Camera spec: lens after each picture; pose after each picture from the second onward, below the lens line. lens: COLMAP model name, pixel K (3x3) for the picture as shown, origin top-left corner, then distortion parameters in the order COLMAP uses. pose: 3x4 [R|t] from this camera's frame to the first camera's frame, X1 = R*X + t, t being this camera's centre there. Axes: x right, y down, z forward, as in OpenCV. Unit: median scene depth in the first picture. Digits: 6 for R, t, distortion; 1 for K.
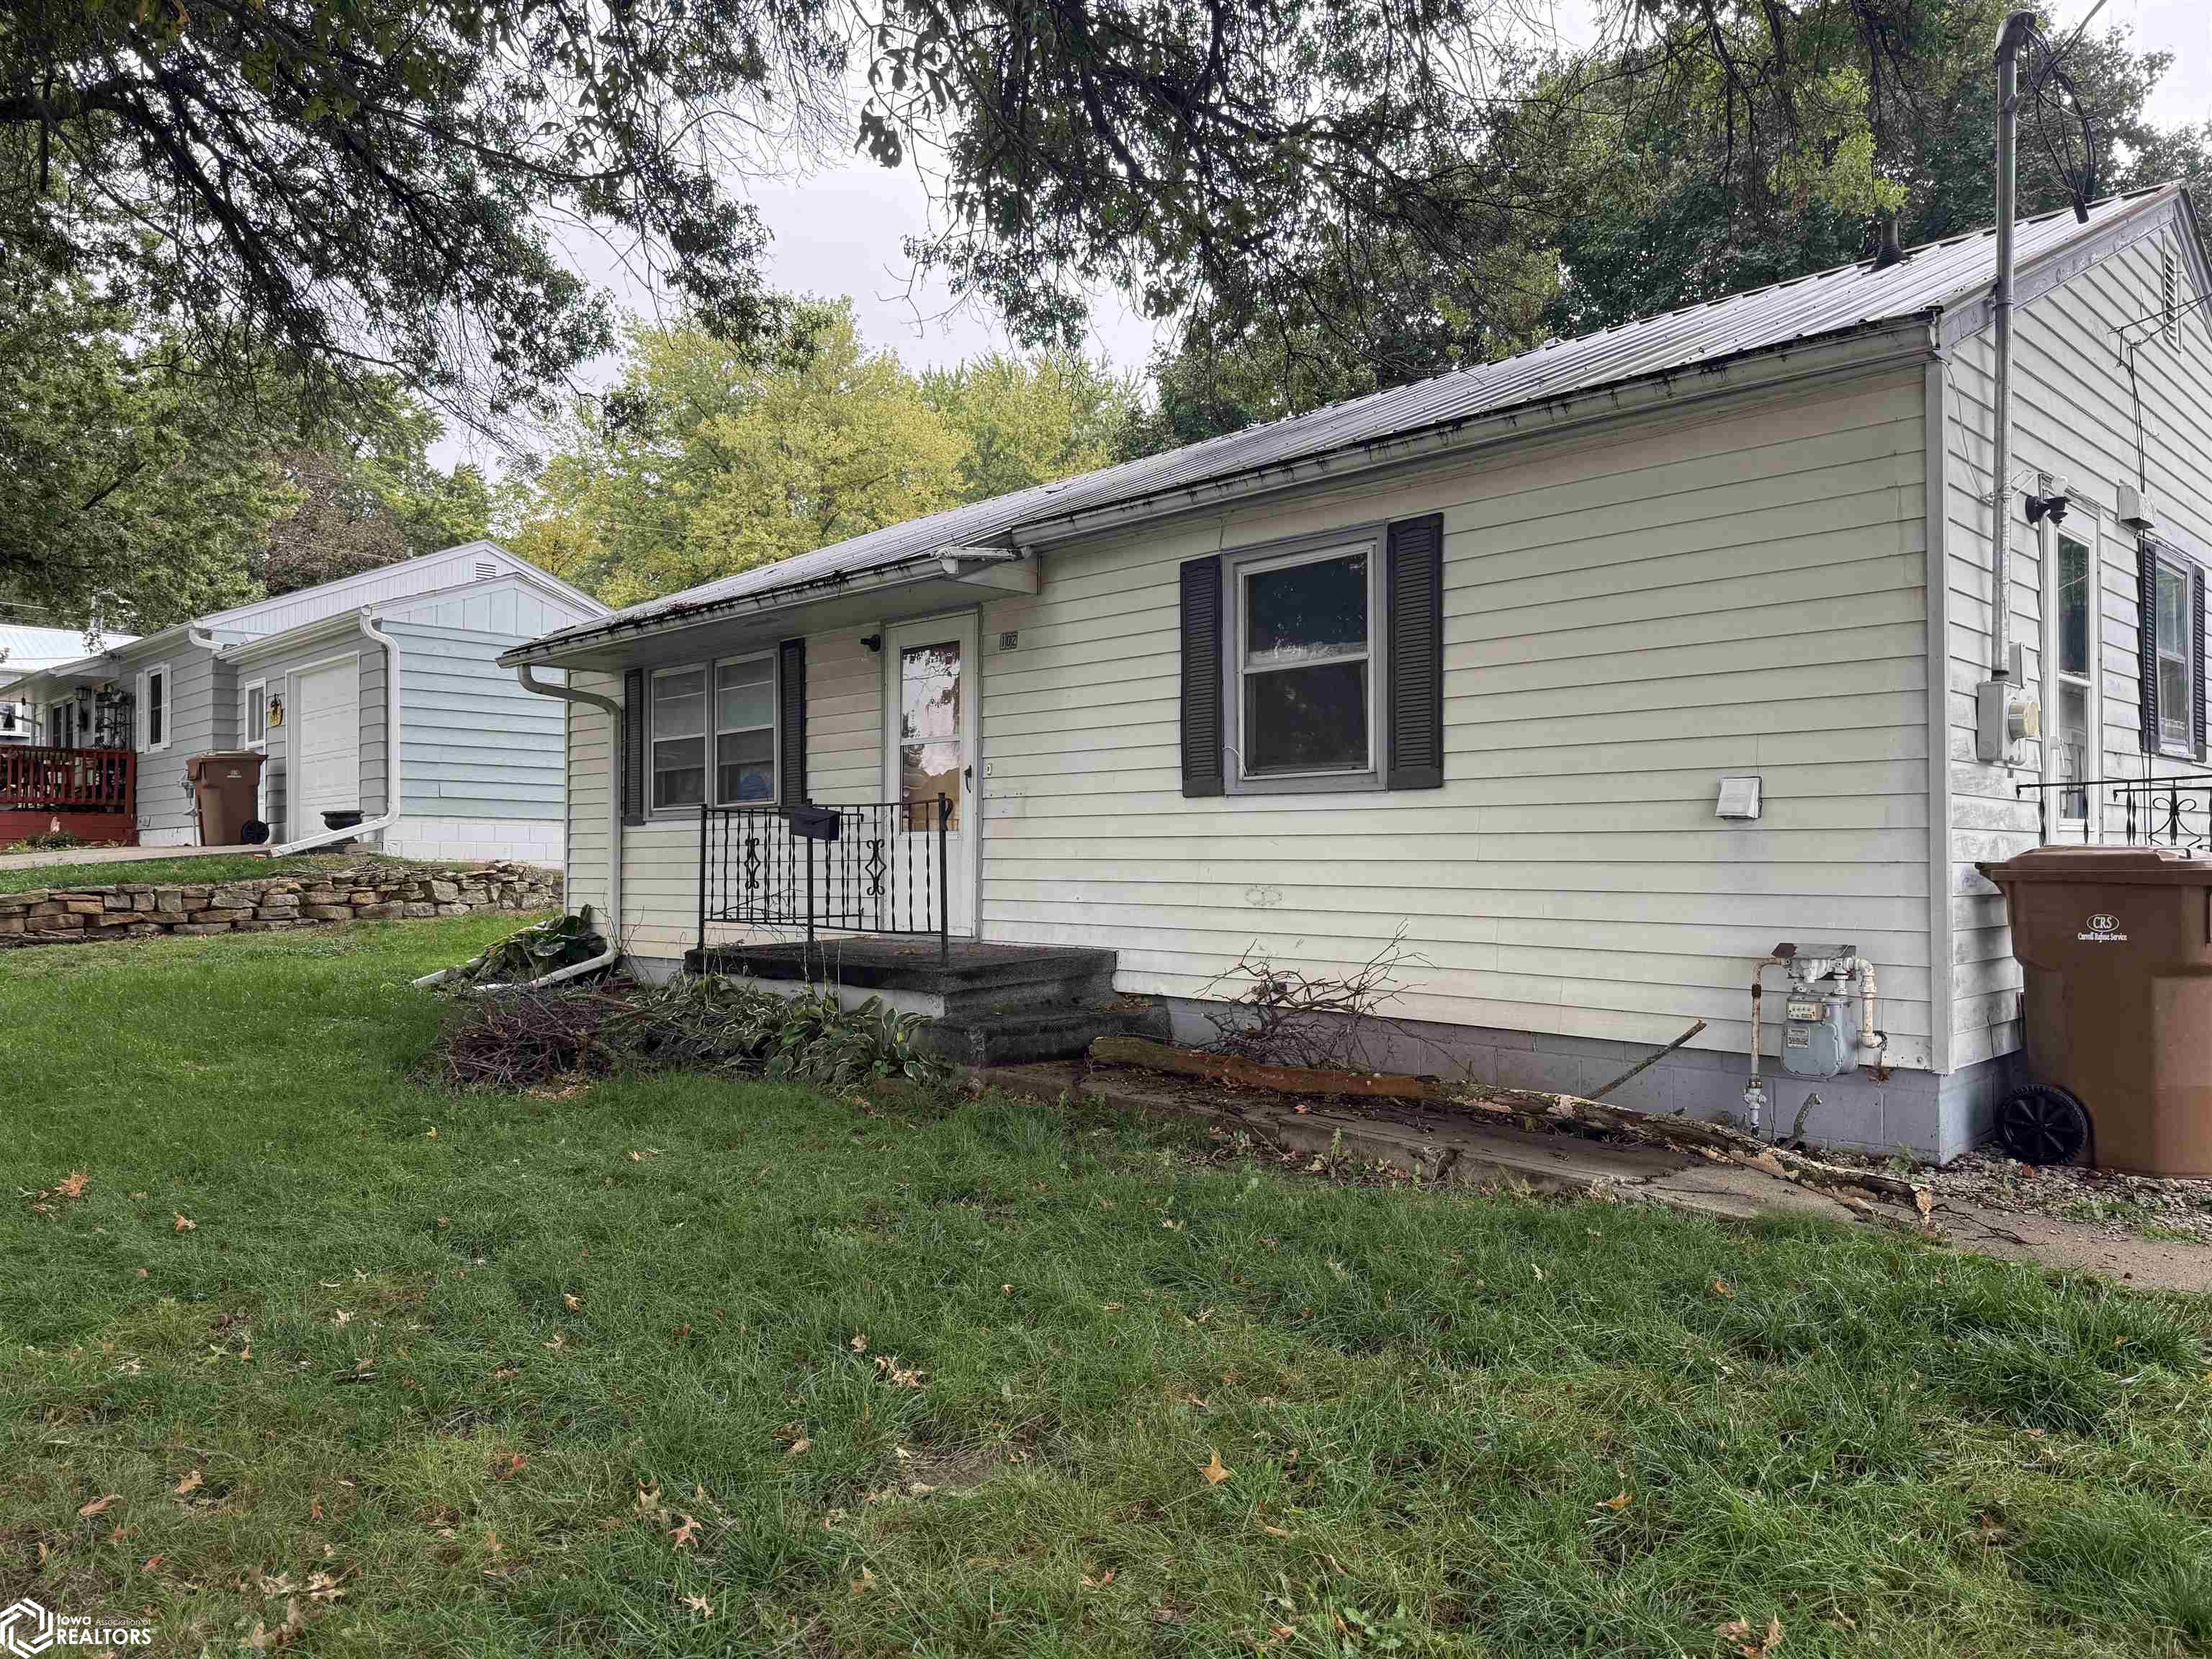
lens RADIAL K [[1548.8, 0, 1089.2], [0, 1548.8, 849.5], [0, 0, 1]] dist [0.060758, -0.078055]
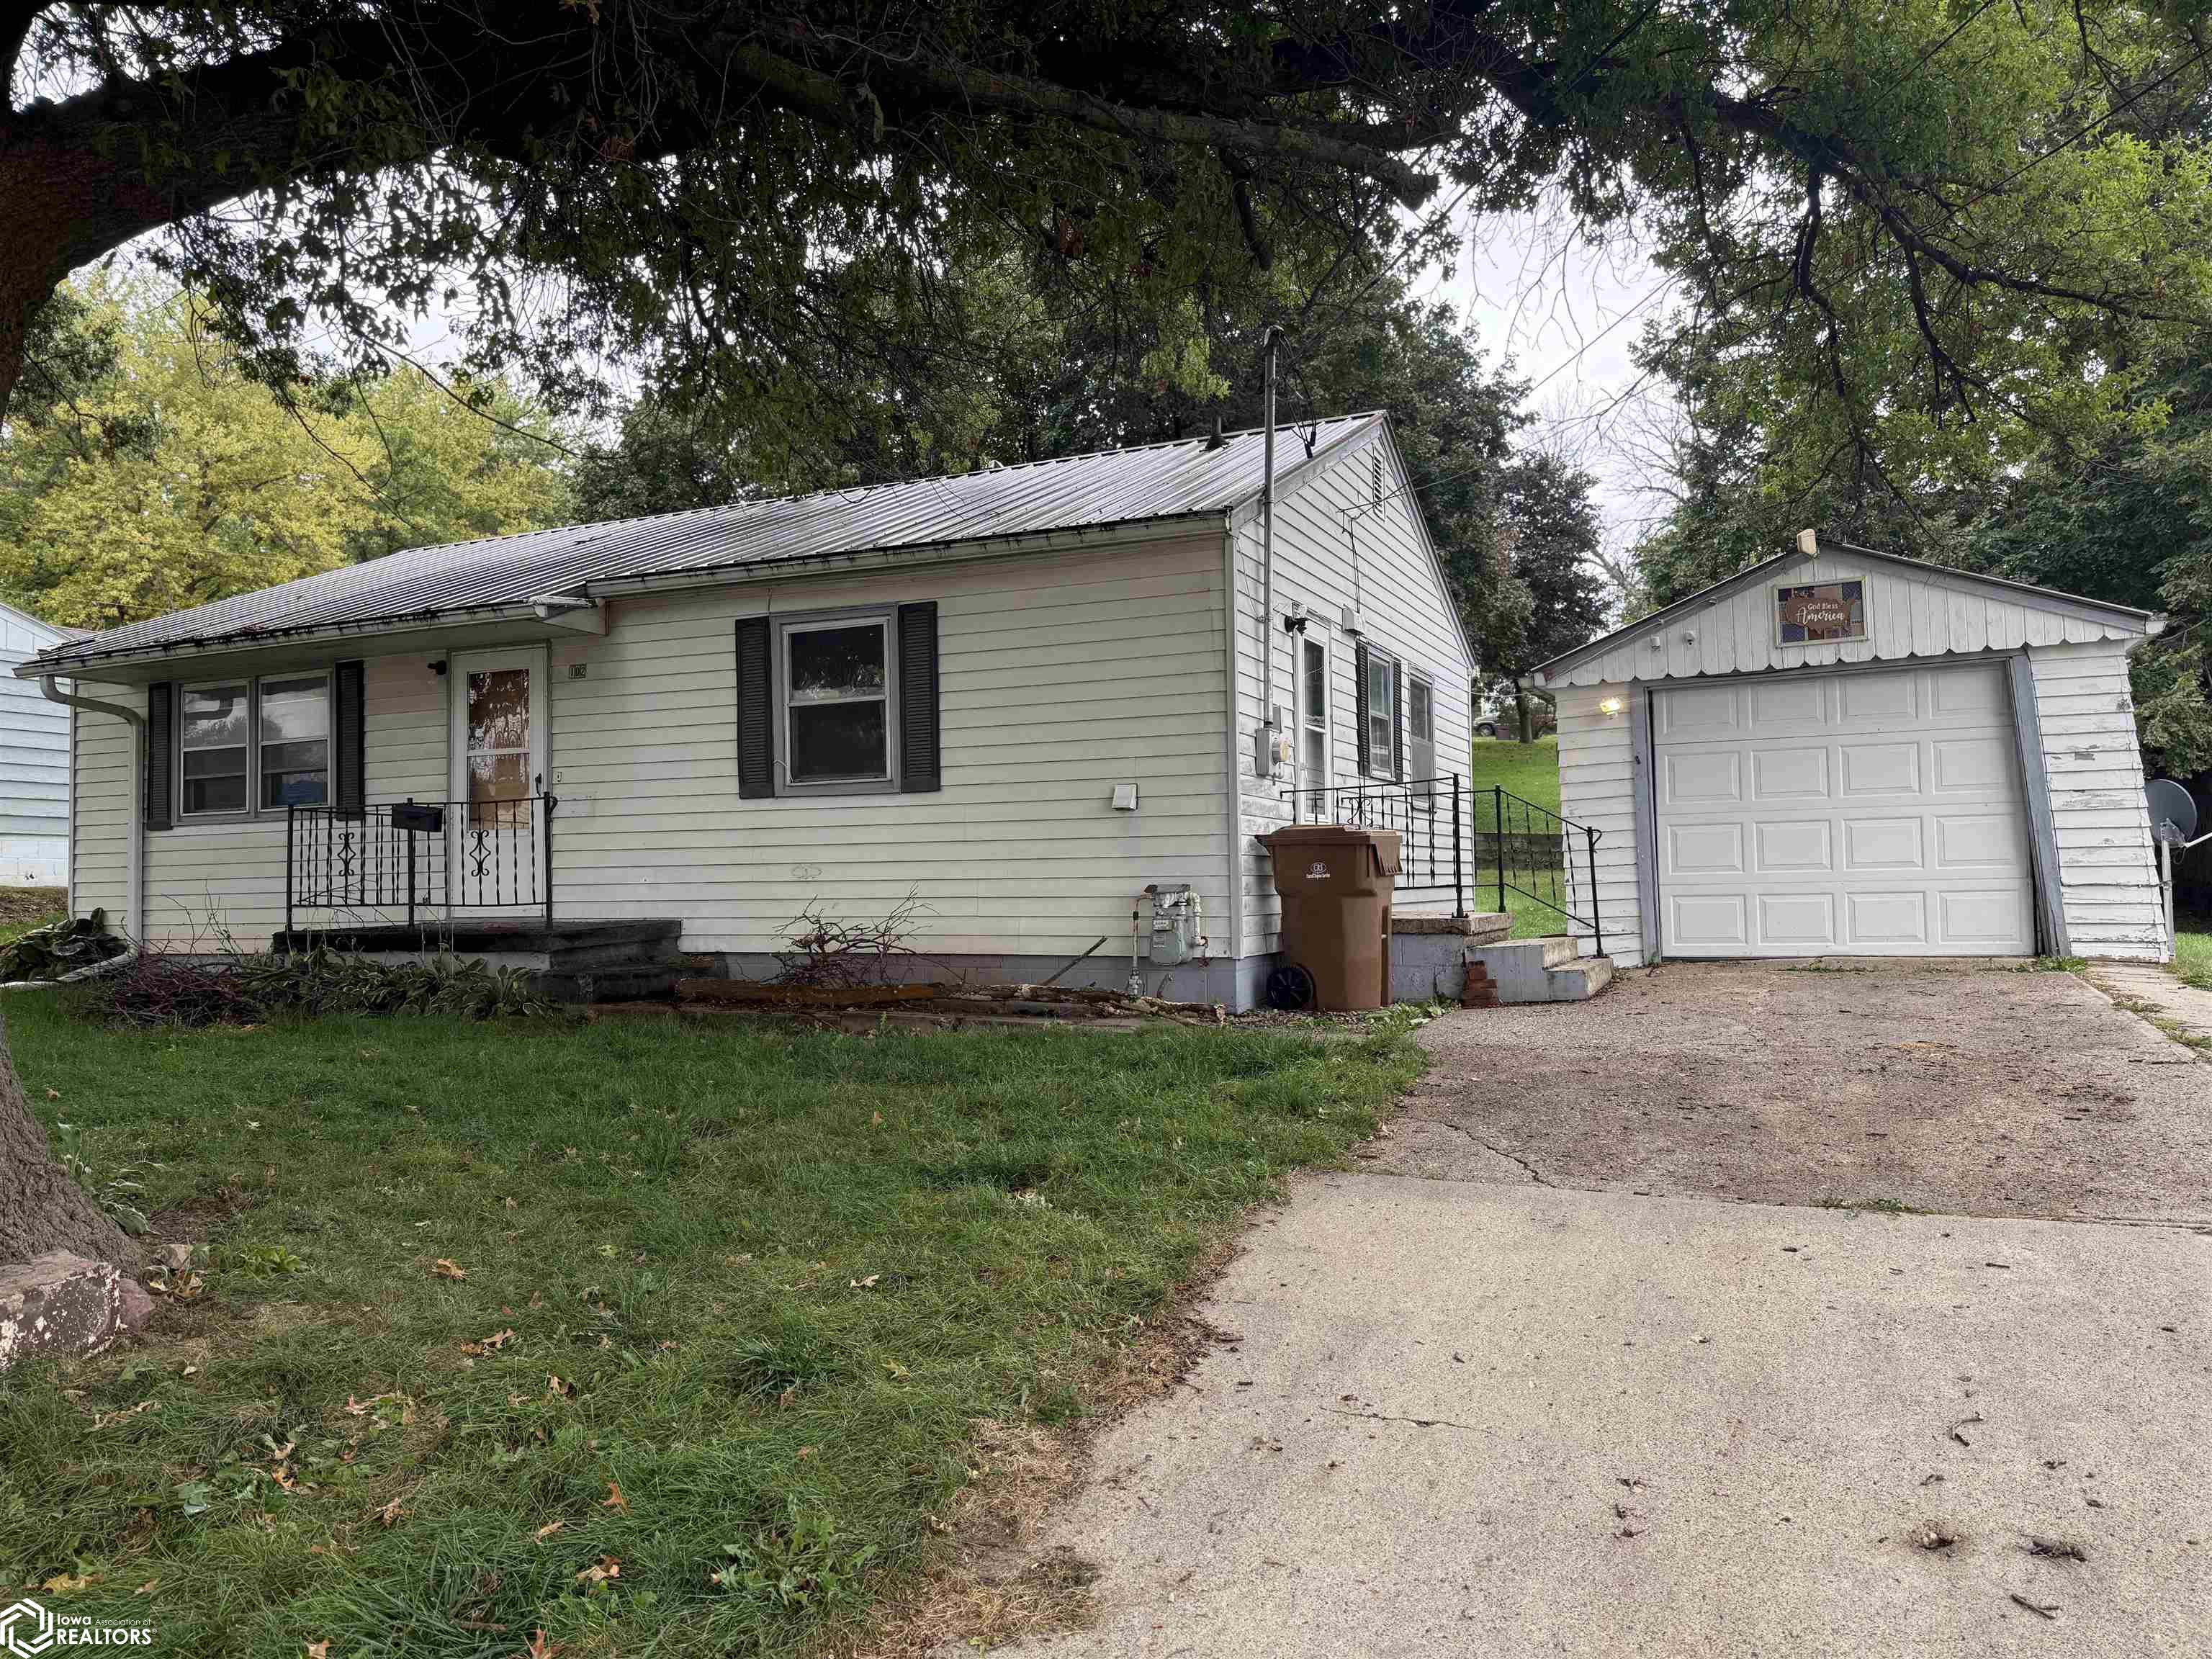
lens RADIAL K [[1548.8, 0, 1105.6], [0, 1548.8, 845.2], [0, 0, 1]] dist [0.060758, -0.078055]
pose [[0.929568, -0.001246, 0.368648, -0.138901], [0.010099, 0.999705, -0.022087, 0.038599], [-0.368512, 0.024254, 0.929307, -0.344710]]
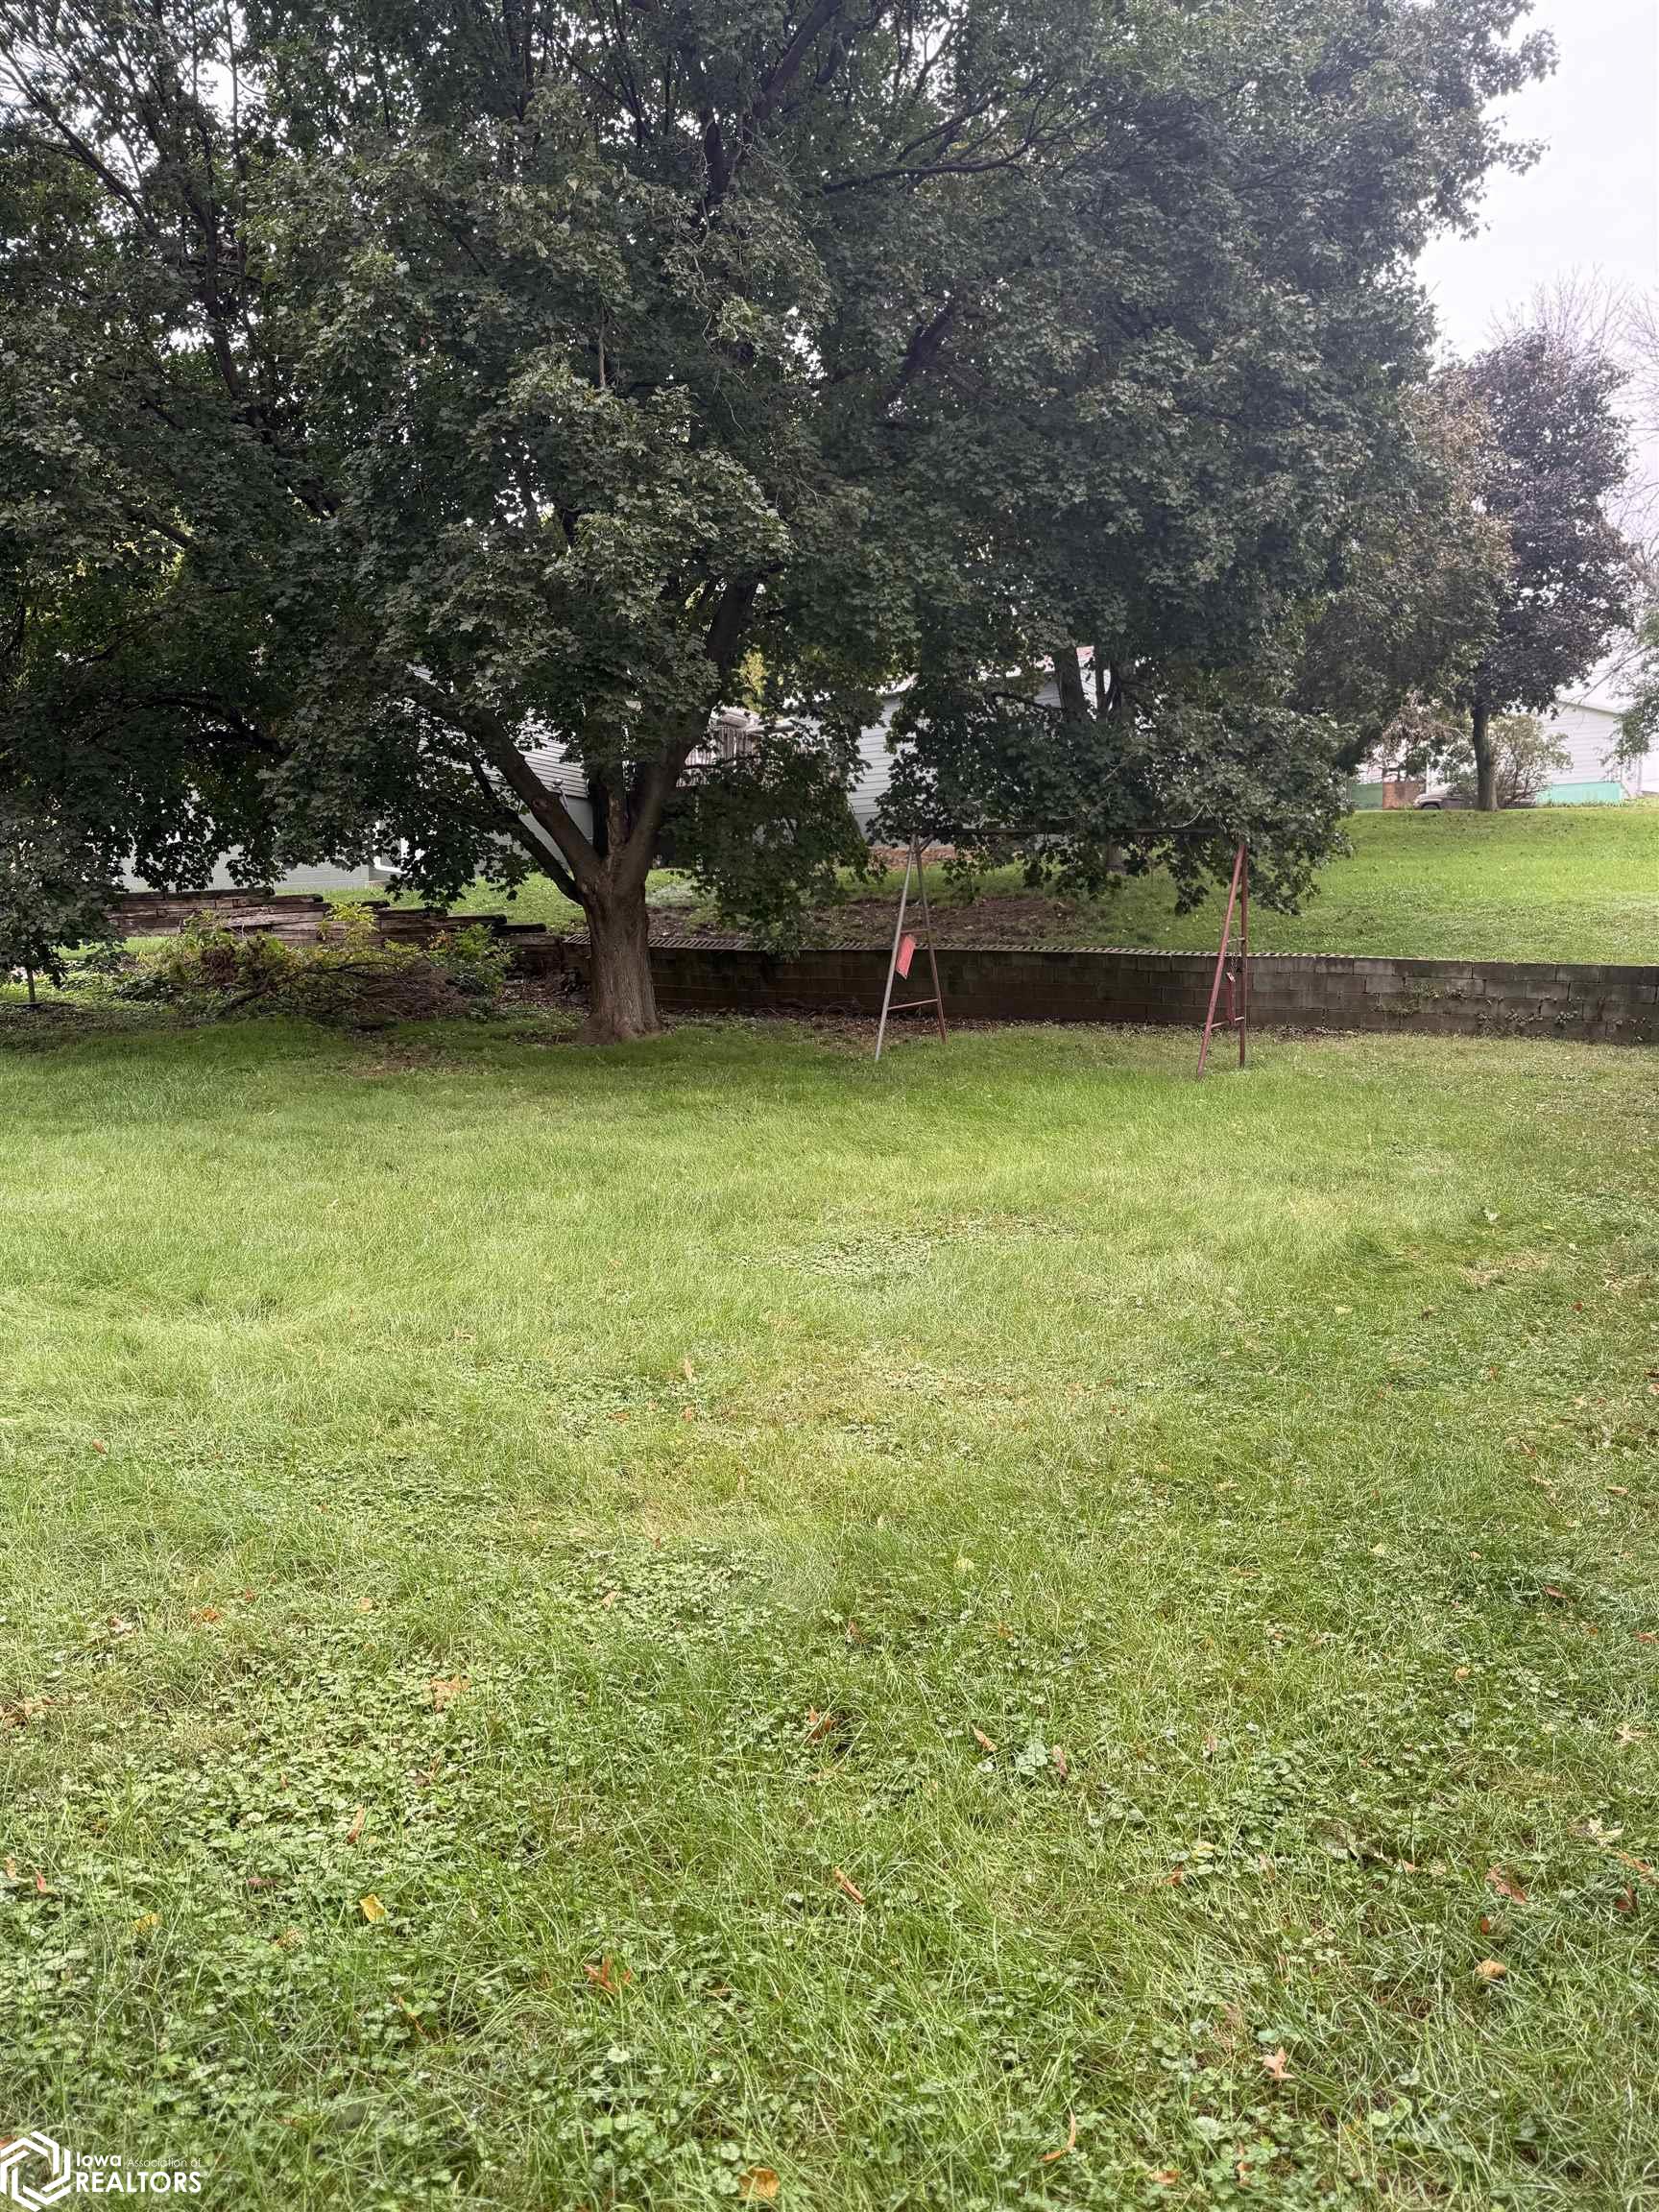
lens RADIAL K [[1548.8, 0, 823.8], [0, 1548.8, 1099.7], [0, 0, 1]] dist [0.060758, -0.078055]
pose [[0.969485, -0.009268, 0.244974, 0.968021], [-0.011107, 0.996598, 0.081660, -0.049379], [-0.244897, -0.081889, 0.966085, 1.128474]]
